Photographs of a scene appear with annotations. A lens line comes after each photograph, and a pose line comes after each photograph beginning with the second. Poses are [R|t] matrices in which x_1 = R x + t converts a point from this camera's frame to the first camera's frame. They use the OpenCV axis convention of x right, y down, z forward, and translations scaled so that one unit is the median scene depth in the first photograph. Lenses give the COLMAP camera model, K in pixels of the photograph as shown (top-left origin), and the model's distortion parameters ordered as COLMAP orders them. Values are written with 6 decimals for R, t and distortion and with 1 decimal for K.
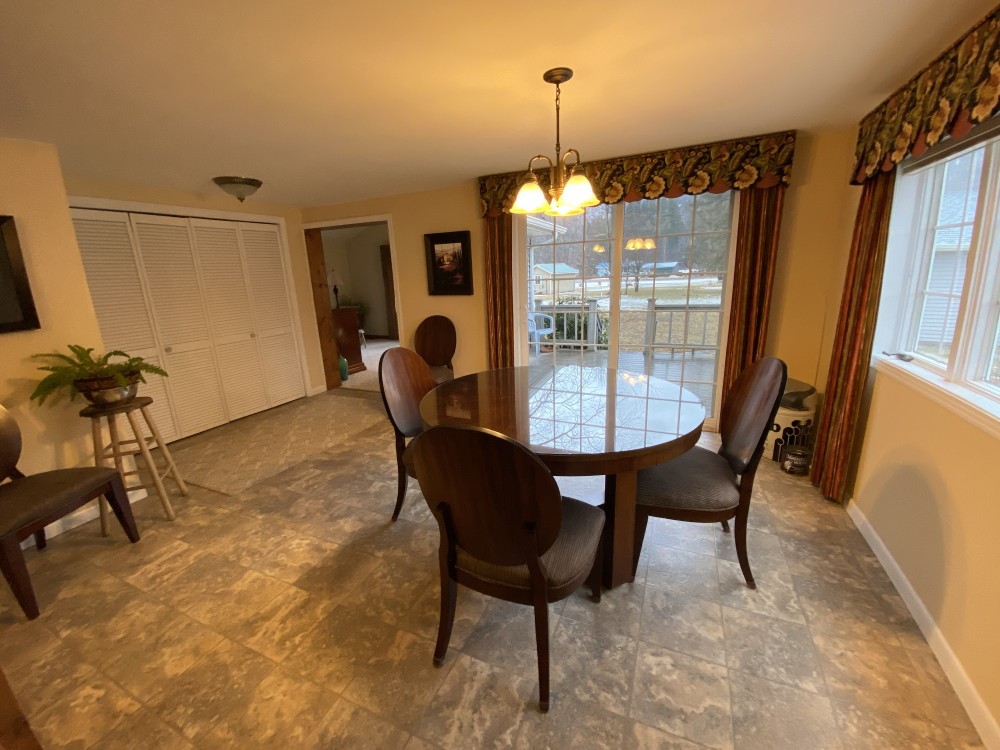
lens RADIAL K [[401.0, 0, 497.3], [0, 401.0, 373.0], [0, 0, 1]] dist [0.029760, -0.026178]
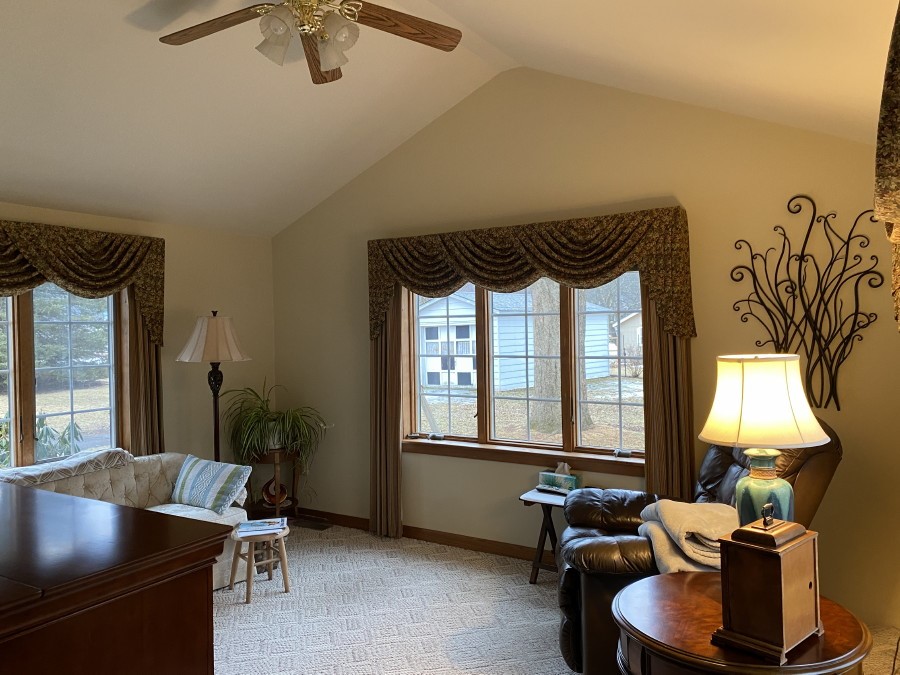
lens RADIAL K [[687.1, 0, 448.8], [0, 687.1, 334.4], [0, 0, 1]] dist [0.004580, 0.002776]
pose [[0.989852, 0.018874, -0.140845, -0.352404], [-0.049453, 0.974939, -0.216905, -0.306350], [0.133221, 0.221669, 0.965979, 1.177498]]
